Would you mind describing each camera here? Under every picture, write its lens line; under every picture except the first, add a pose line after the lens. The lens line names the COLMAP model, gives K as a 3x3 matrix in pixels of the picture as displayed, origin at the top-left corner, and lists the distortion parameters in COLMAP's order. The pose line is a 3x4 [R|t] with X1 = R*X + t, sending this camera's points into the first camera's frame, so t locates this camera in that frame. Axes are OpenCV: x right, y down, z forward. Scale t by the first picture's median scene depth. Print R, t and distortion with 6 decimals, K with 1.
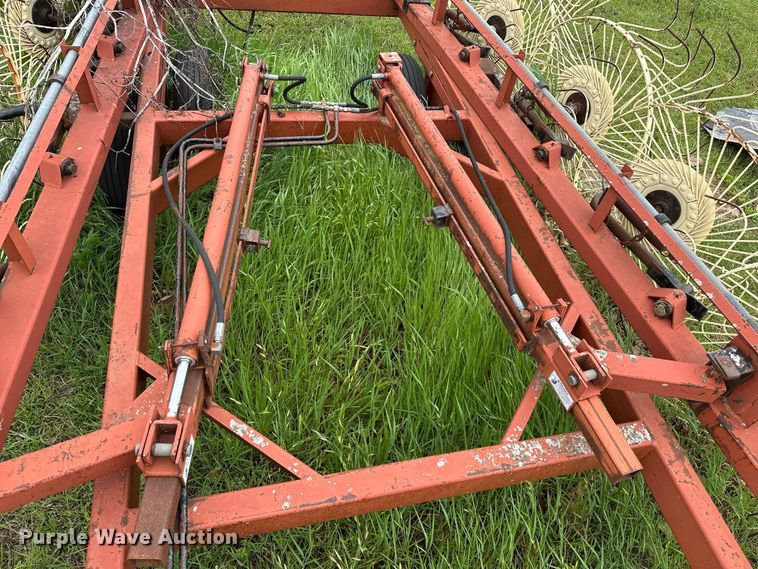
lens RADIAL K [[502.3, 0, 379.0], [0, 502.3, 284.5], [0, 0, 1]] dist [0.008065, -0.033134]
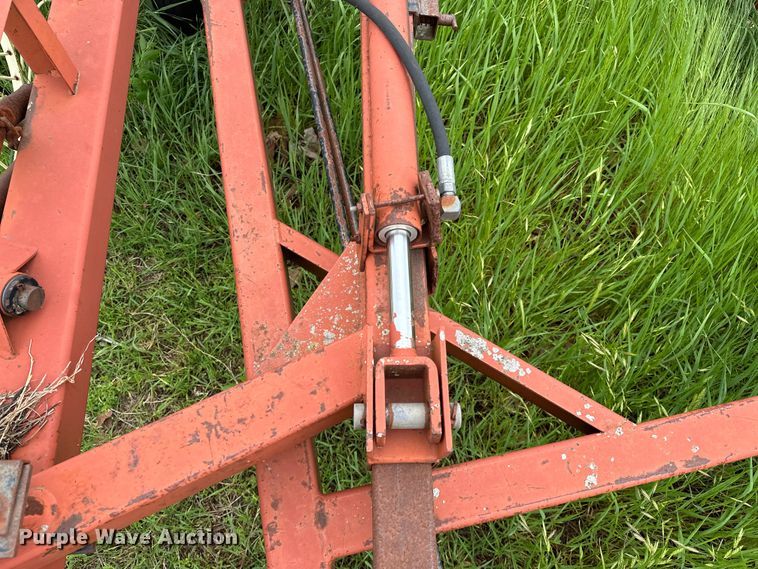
lens RADIAL K [[502.3, 0, 379.0], [0, 502.3, 284.5], [0, 0, 1]] dist [0.008065, -0.033134]
pose [[0.995596, -0.030748, -0.088564, -0.348372], [0.053676, 0.961477, 0.269594, 0.061348], [0.076863, -0.273160, 0.958893, 0.481114]]
